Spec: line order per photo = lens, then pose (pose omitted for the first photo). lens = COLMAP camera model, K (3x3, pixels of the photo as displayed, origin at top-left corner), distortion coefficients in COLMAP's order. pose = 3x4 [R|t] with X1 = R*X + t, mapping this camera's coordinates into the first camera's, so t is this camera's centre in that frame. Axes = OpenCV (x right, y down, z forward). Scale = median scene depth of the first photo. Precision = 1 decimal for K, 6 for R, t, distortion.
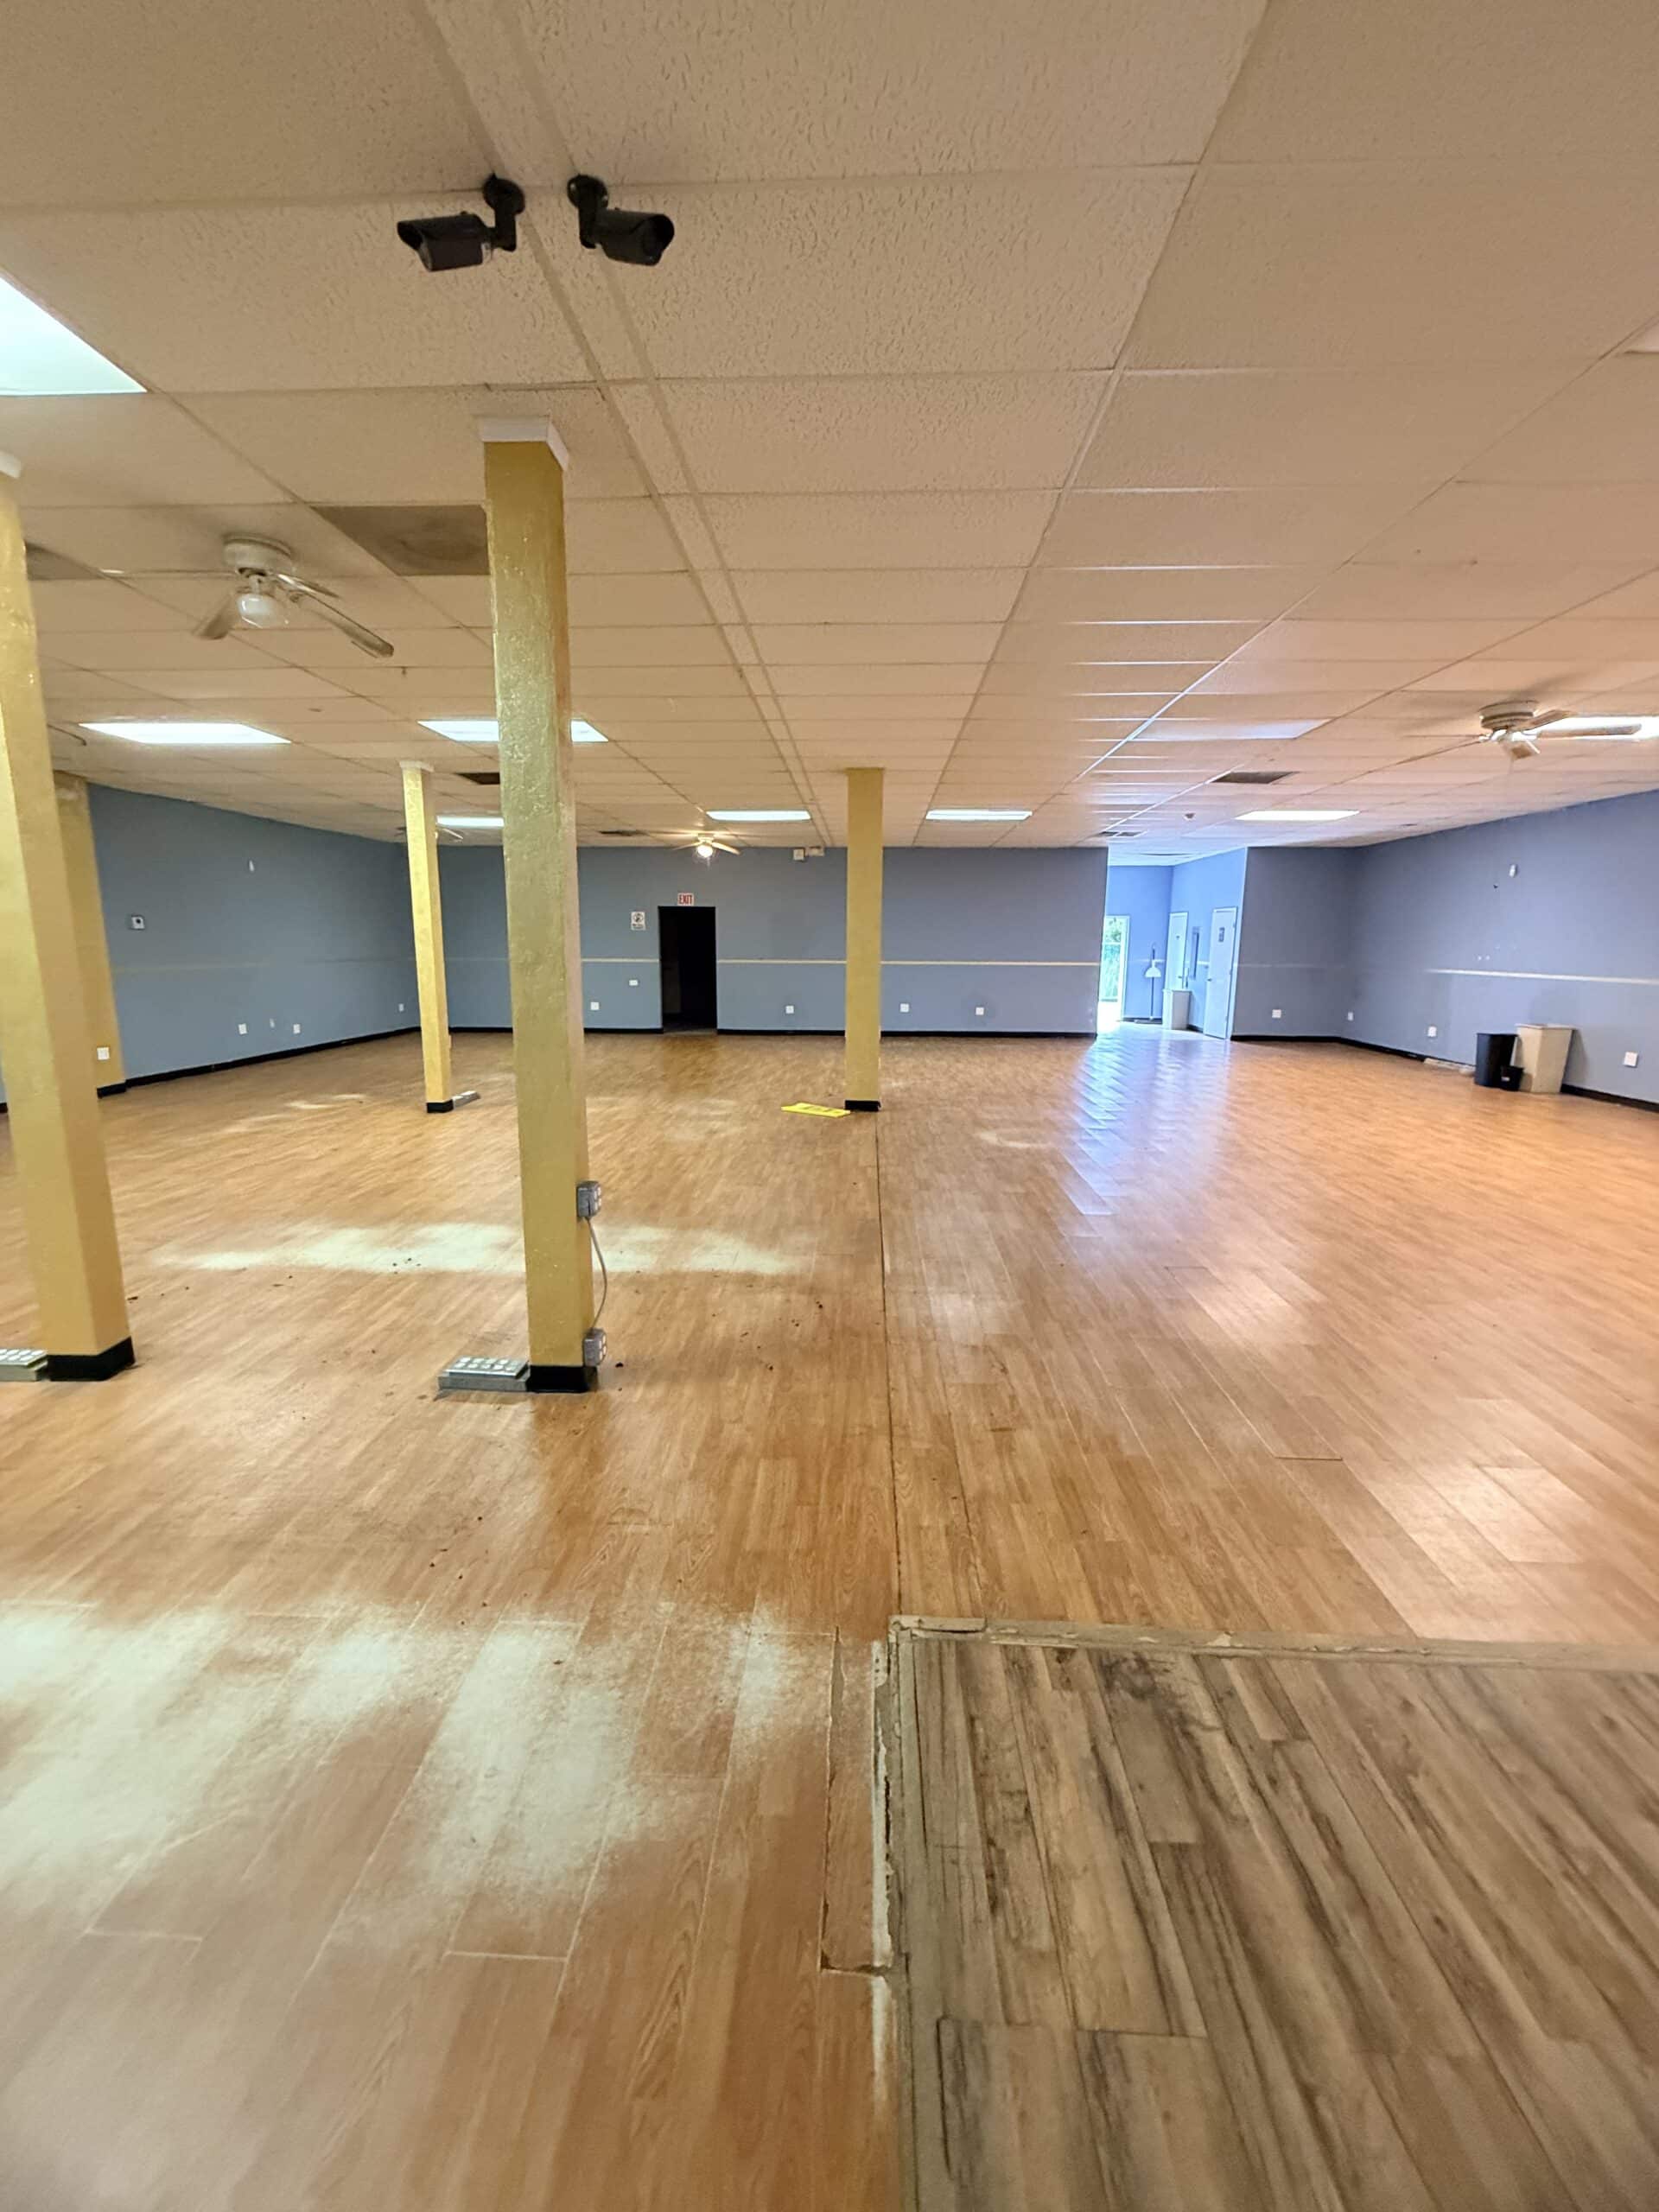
lens RADIAL K [[879.4, 0, 829.2], [0, 879.4, 1093.9], [0, 0, 1]] dist [-0.003240, -0.000084]
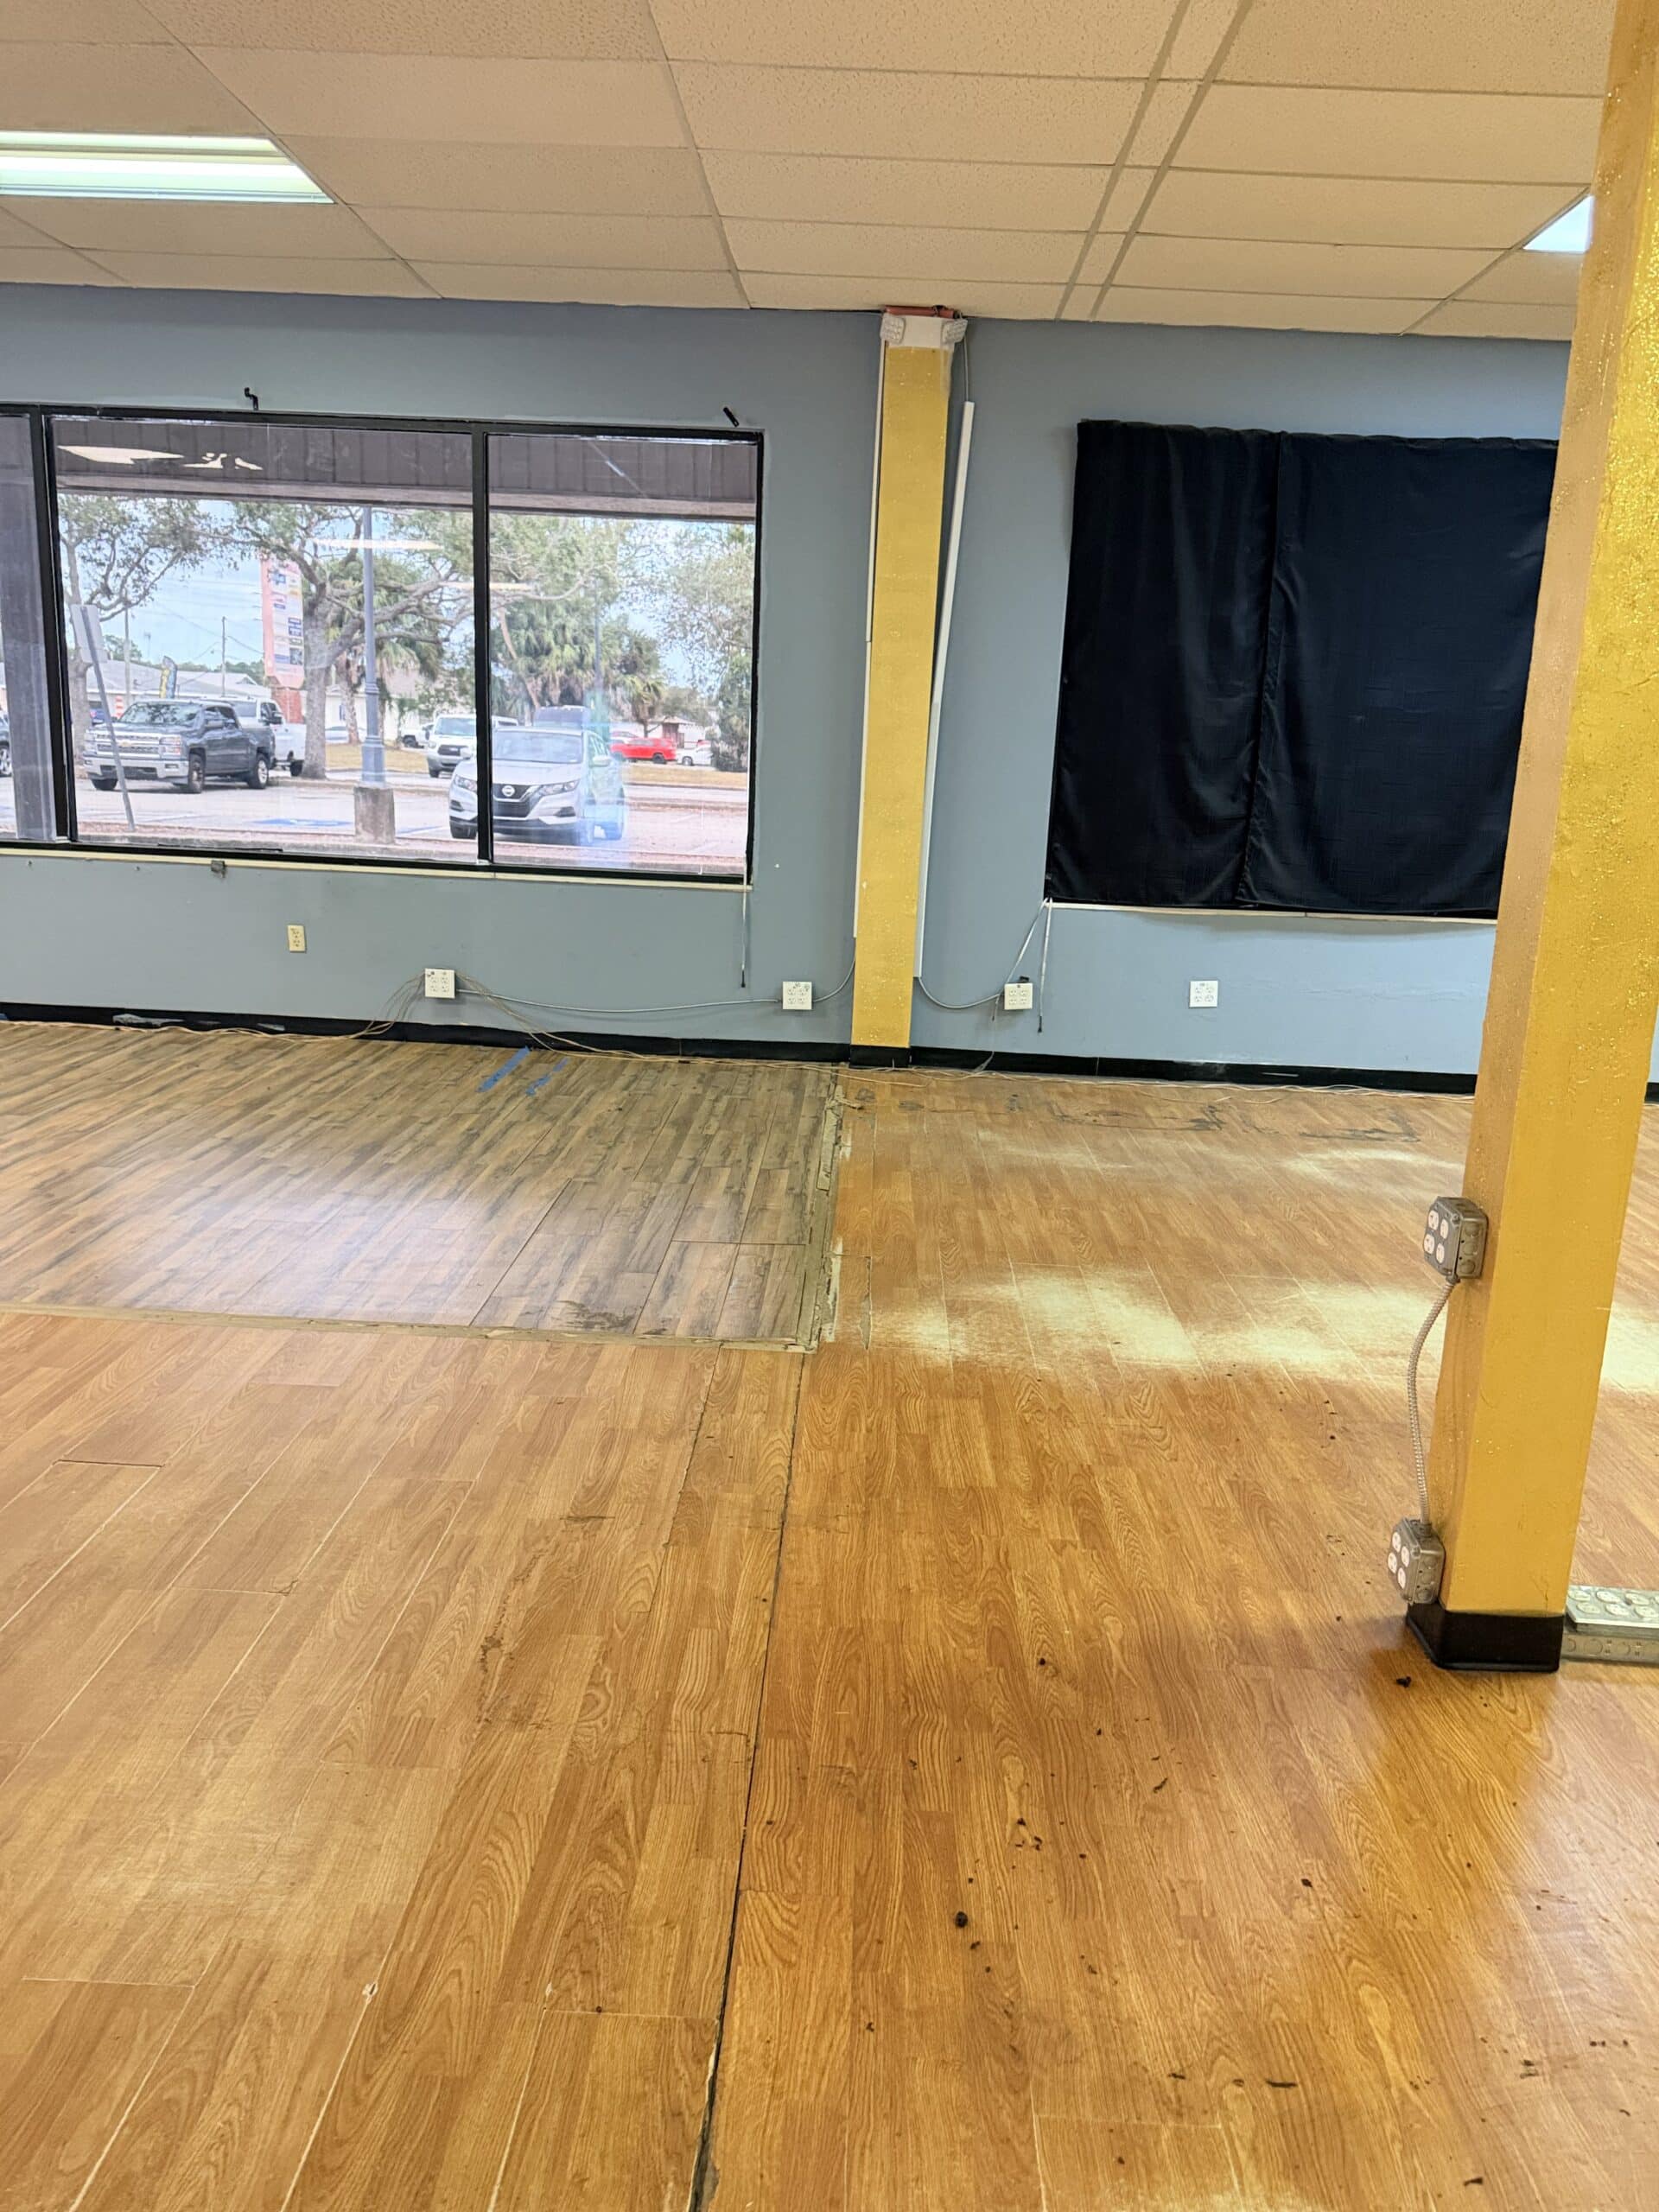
lens RADIAL K [[1545.8, 0, 842.4], [0, 1545.8, 1094.6], [0, 0, 1]] dist [0.048157, -0.001783]
pose [[-0.998797, -0.040810, -0.027187, 0.093489], [-0.048127, 0.922099, 0.383951, -0.338894], [0.009400, 0.384797, -0.922953, 2.406952]]
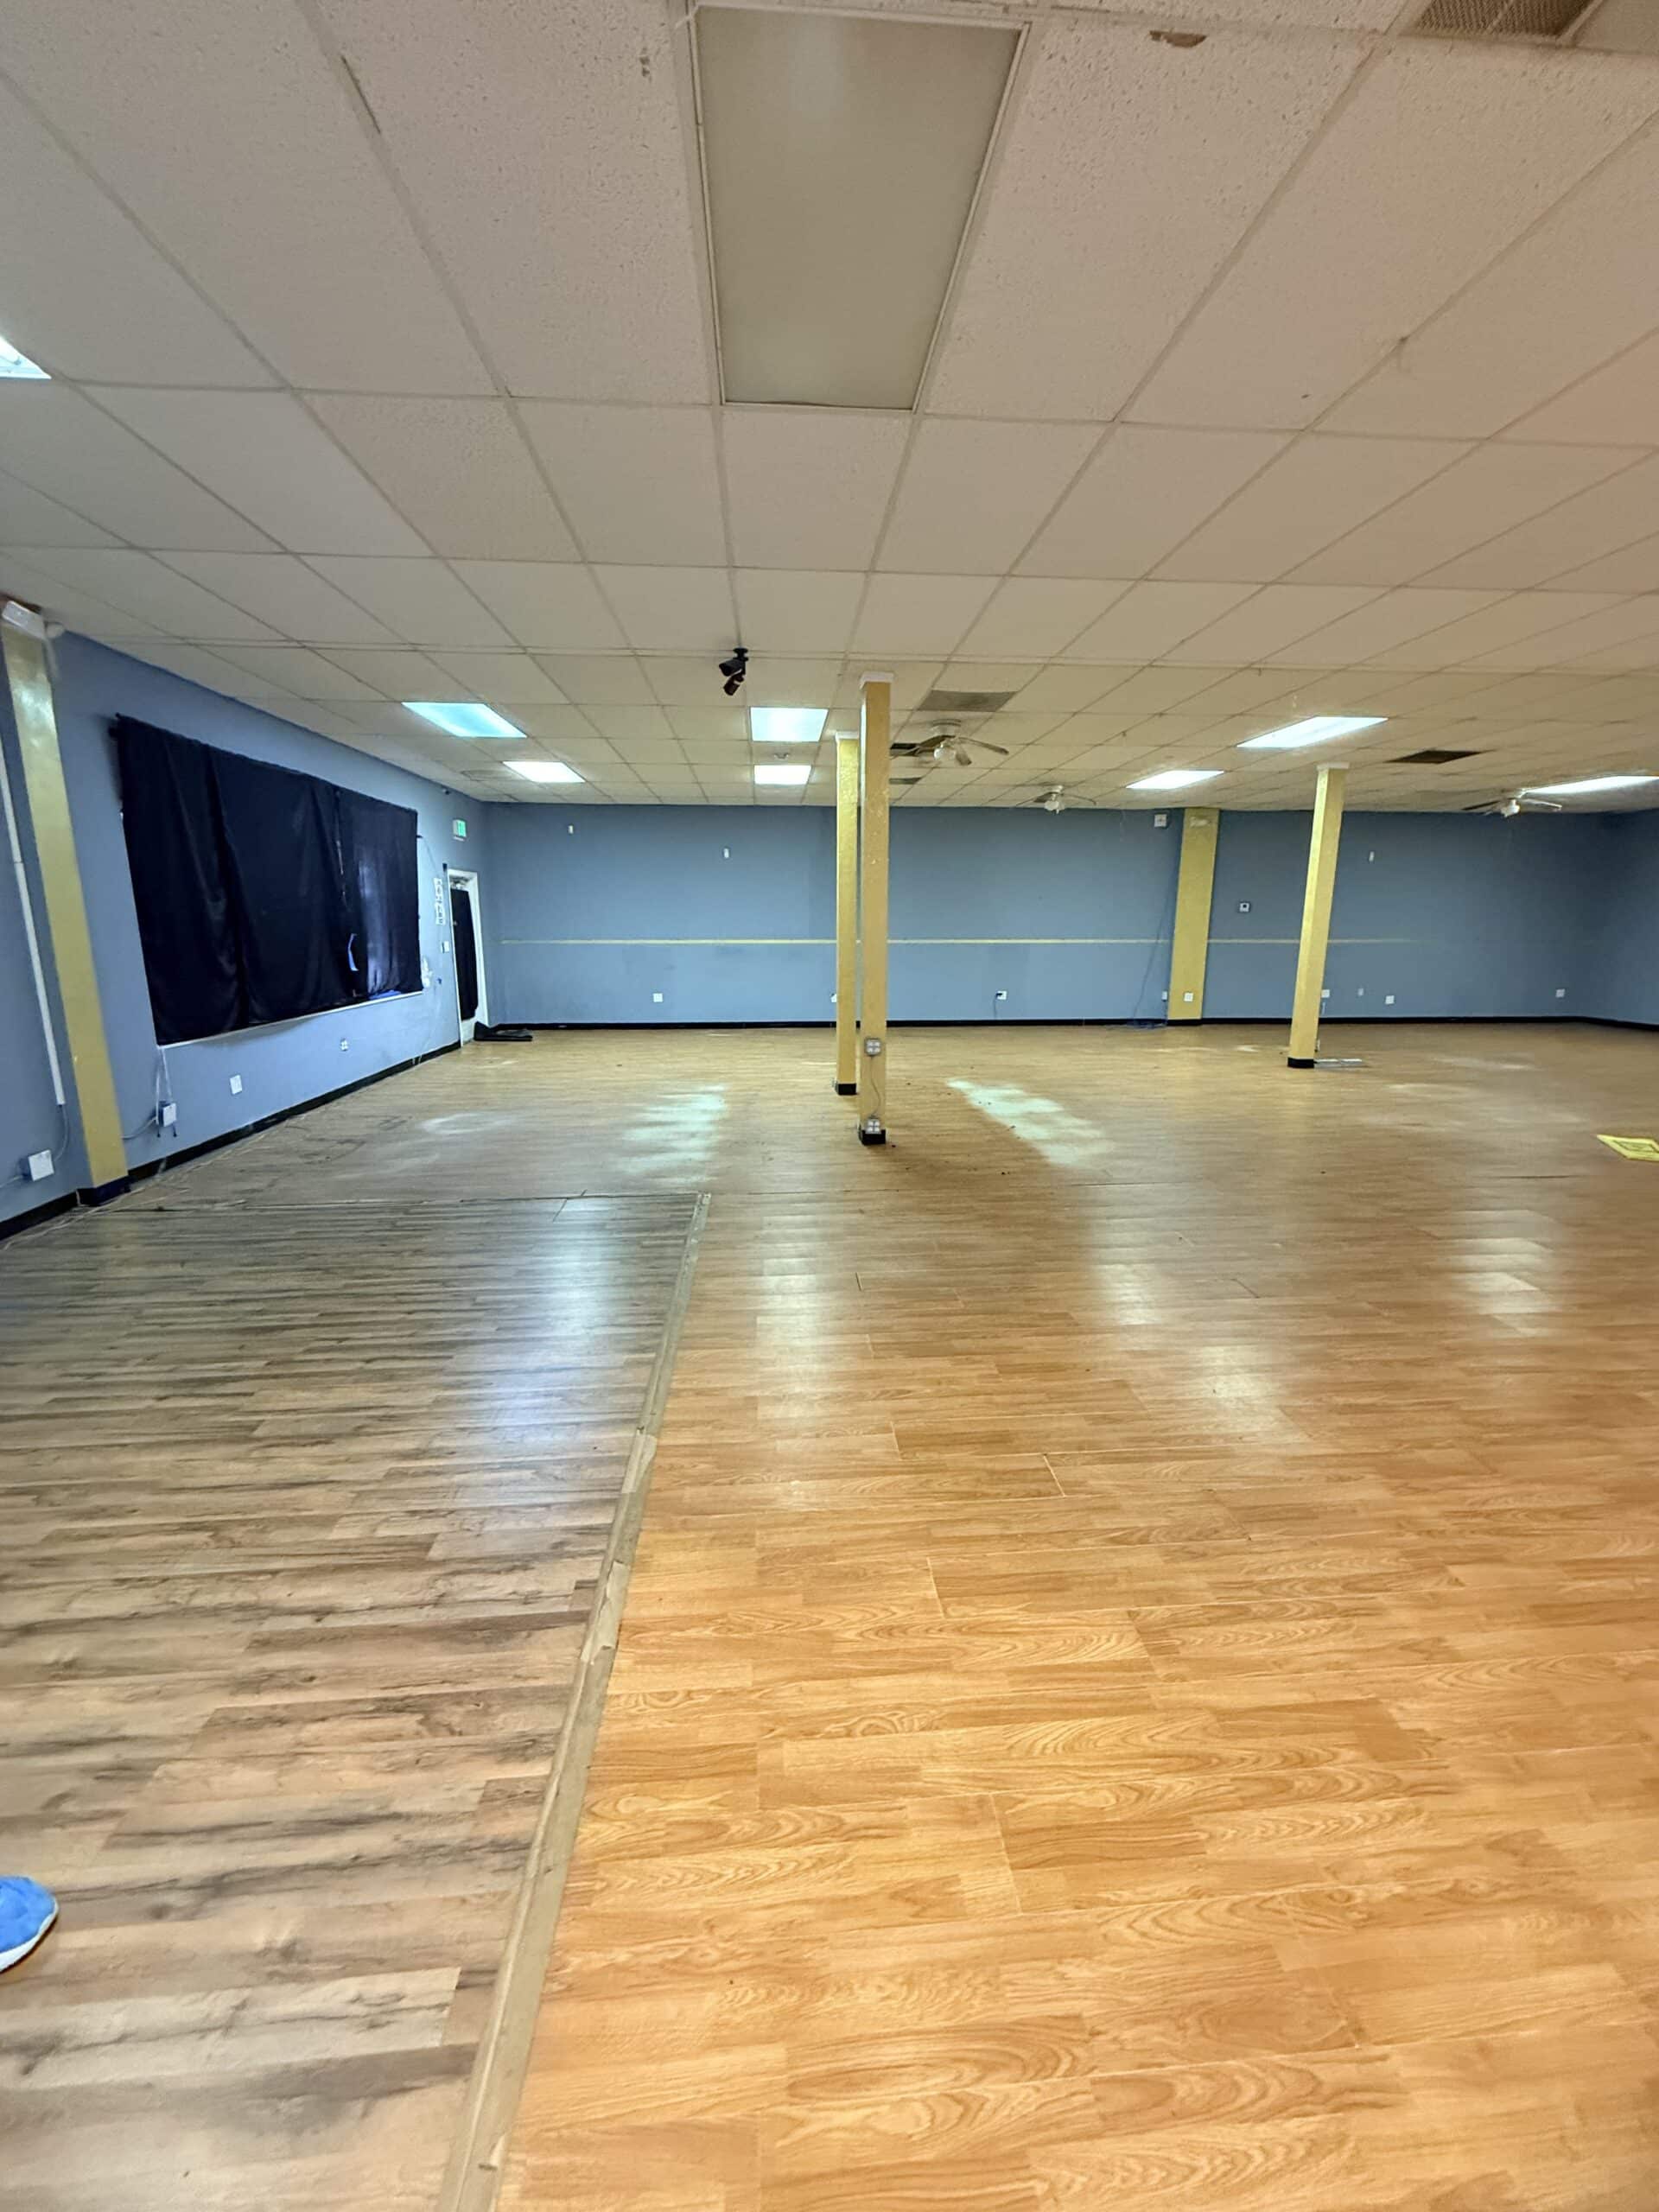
lens RADIAL K [[879.4, 0, 829.2], [0, 879.4, 1093.9], [0, 0, 1]] dist [-0.003240, -0.000084]
pose [[0.120789, 0.188343, -0.974647, 2.322818], [-0.170063, 0.971247, 0.166610, -0.126496], [0.978002, 0.145626, 0.149346, 0.879836]]
